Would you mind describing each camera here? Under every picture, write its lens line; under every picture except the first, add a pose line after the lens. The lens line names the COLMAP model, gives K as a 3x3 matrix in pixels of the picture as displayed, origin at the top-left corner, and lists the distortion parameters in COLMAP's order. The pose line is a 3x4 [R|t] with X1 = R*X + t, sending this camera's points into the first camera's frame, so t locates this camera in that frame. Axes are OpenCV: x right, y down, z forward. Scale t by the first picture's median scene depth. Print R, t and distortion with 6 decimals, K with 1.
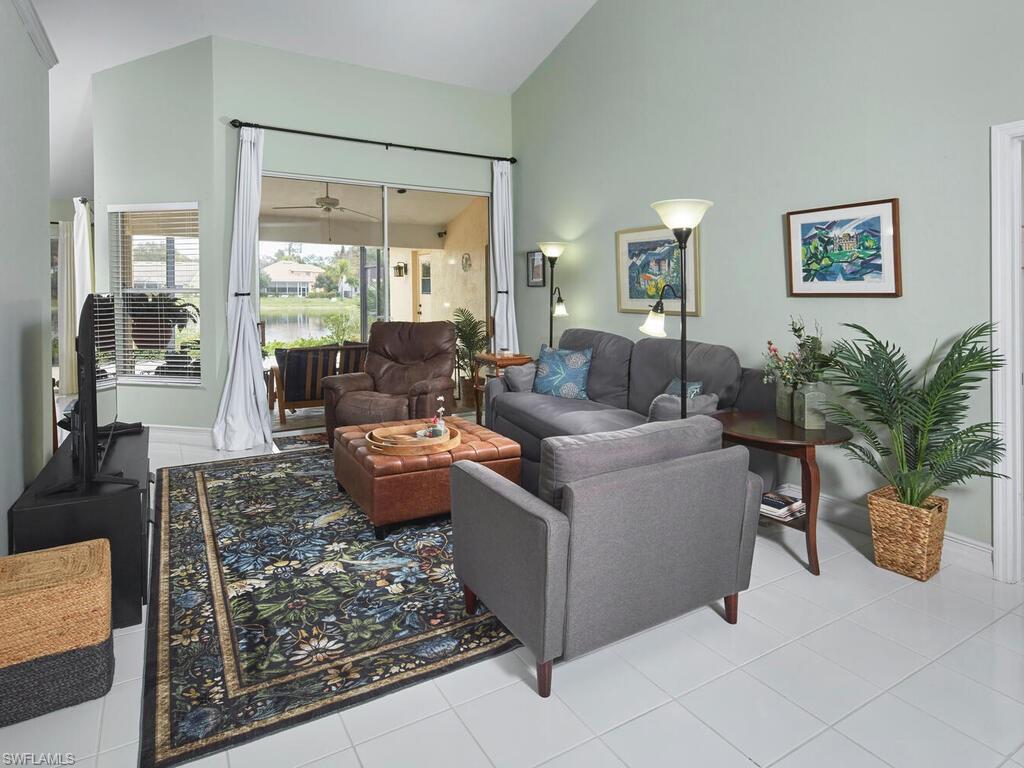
lens RADIAL K [[571.9, 0, 512.7], [0, 571.9, 301.3], [0, 0, 1]] dist [0.002414, -0.001692]
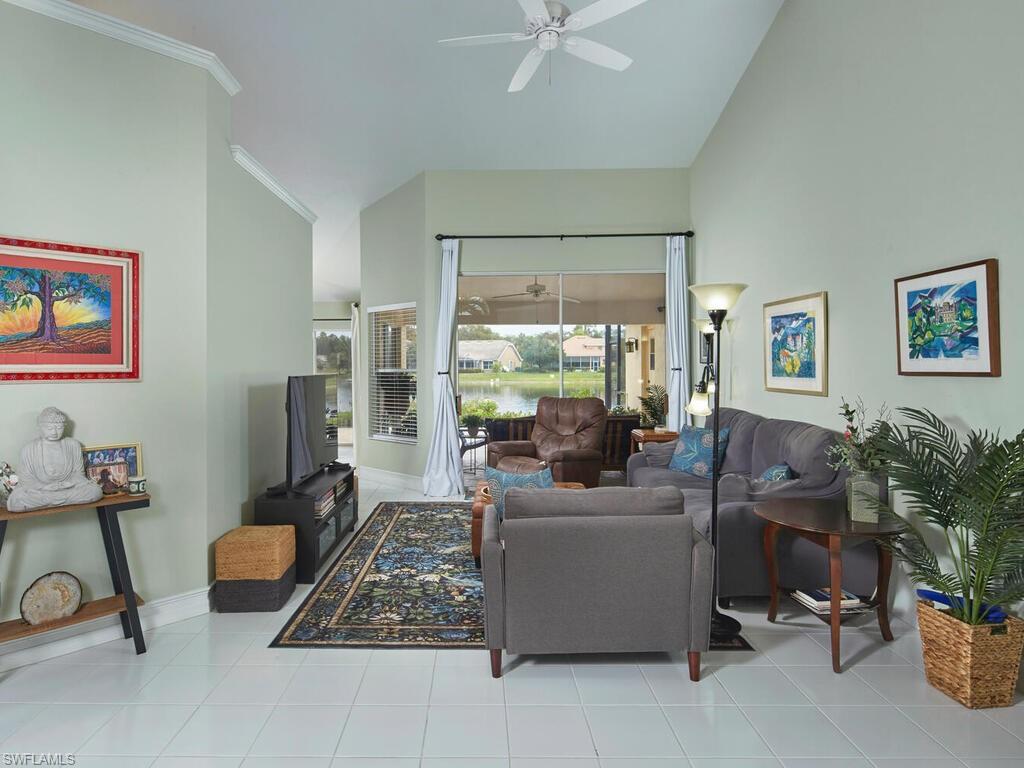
lens RADIAL K [[606.2, 0, 477.2], [0, 606.2, 380.2], [0, 0, 1]] dist [0.002973, -0.000380]
pose [[0.847987, 0.002933, -0.530008, 0.464804], [0.001348, 0.999970, 0.007690, -0.010188], [0.530015, -0.007235, 0.847958, -0.134326]]
